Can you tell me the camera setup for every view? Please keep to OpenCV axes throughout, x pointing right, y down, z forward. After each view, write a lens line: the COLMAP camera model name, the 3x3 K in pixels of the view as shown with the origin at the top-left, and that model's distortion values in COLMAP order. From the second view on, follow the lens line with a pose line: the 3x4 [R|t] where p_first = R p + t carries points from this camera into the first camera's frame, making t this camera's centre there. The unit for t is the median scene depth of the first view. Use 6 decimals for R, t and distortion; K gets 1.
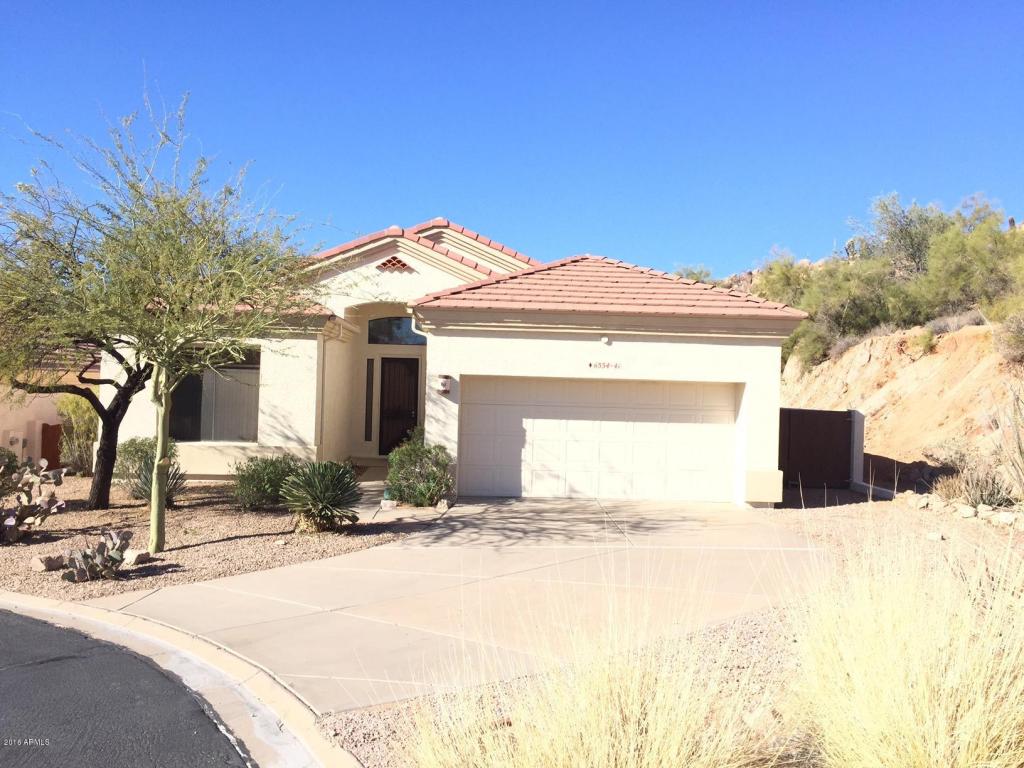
lens RADIAL K [[874.9, 0, 512.2], [0, 874.9, 387.3], [0, 0, 1]] dist [0.074460, -0.000305]
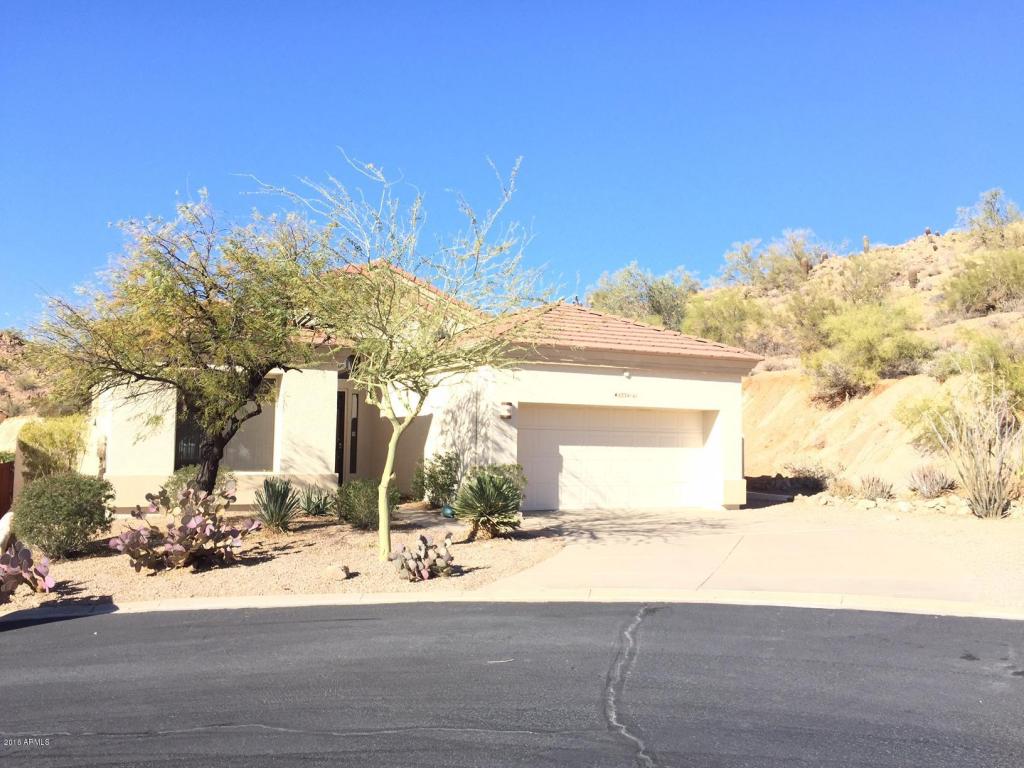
lens RADIAL K [[874.9, 0, 512.6], [0, 874.9, 380.6], [0, 0, 1]] dist [0.074460, -0.000305]
pose [[0.909305, 0.017363, 0.415768, -0.534749], [0.007091, 0.998338, -0.057198, 0.022234], [-0.416070, 0.054959, 0.907670, -0.026563]]
